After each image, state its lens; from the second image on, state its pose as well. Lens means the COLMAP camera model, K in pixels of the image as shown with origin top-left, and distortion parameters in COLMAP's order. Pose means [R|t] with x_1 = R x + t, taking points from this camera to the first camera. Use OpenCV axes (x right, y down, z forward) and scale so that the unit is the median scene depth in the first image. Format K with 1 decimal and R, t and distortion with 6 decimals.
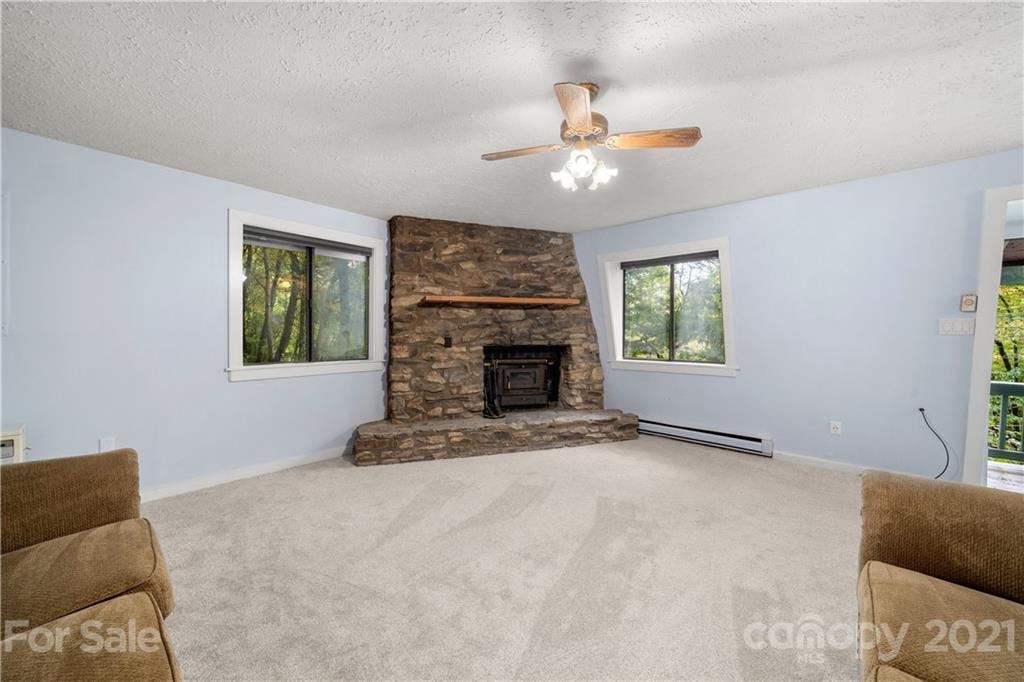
lens RADIAL K [[387.9, 0, 510.0], [0, 387.9, 333.0], [0, 0, 1]] dist [-0.000167, -0.000012]
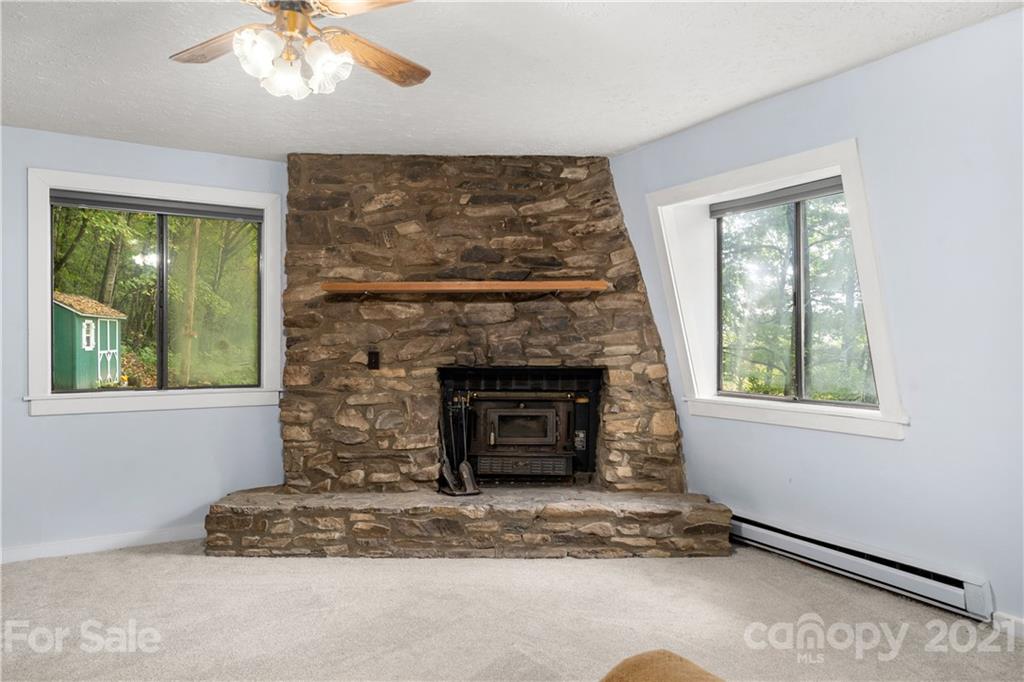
lens RADIAL K [[690.4, 0, 512.0], [0, 690.4, 341.0], [0, 0, 1]] dist [0.000814, 0.000148]
pose [[0.949025, -0.003078, -0.315186, 0.363387], [0.002066, 0.999992, -0.003545, -0.001547], [0.315194, 0.002713, 0.949023, 0.070566]]
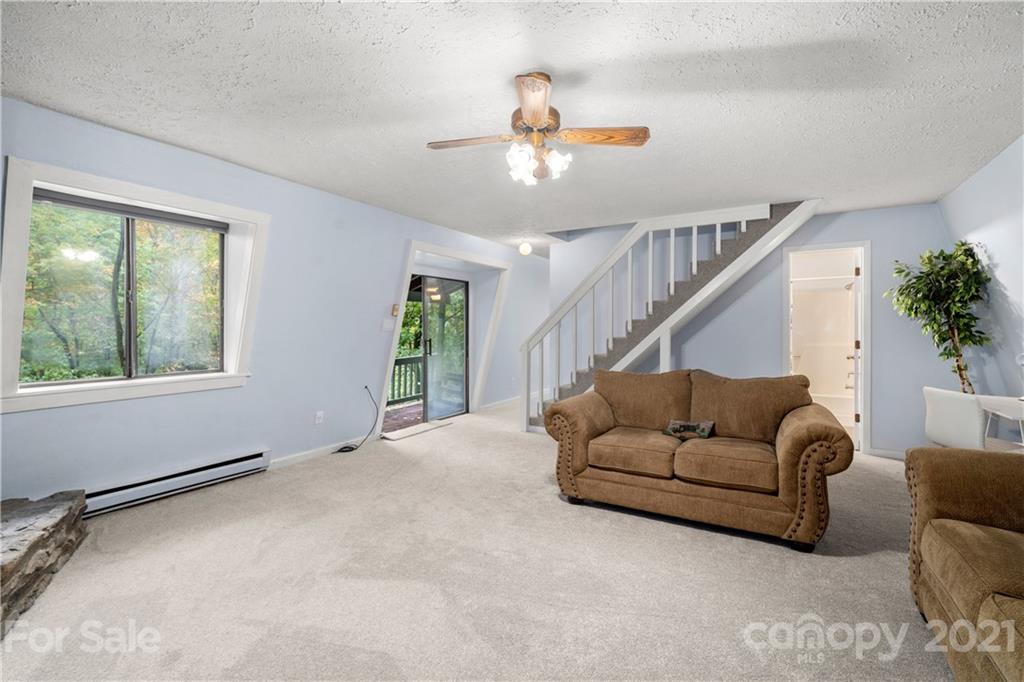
lens RADIAL K [[450.3, 0, 513.5], [0, 450.3, 328.2], [0, 0, 1]] dist [-0.000952, -0.000077]
pose [[-0.197881, -0.000038, 0.980226, -0.408487], [0.005515, 0.999984, 0.001152, -0.004109], [-0.980211, 0.005634, -0.197877, 0.576969]]
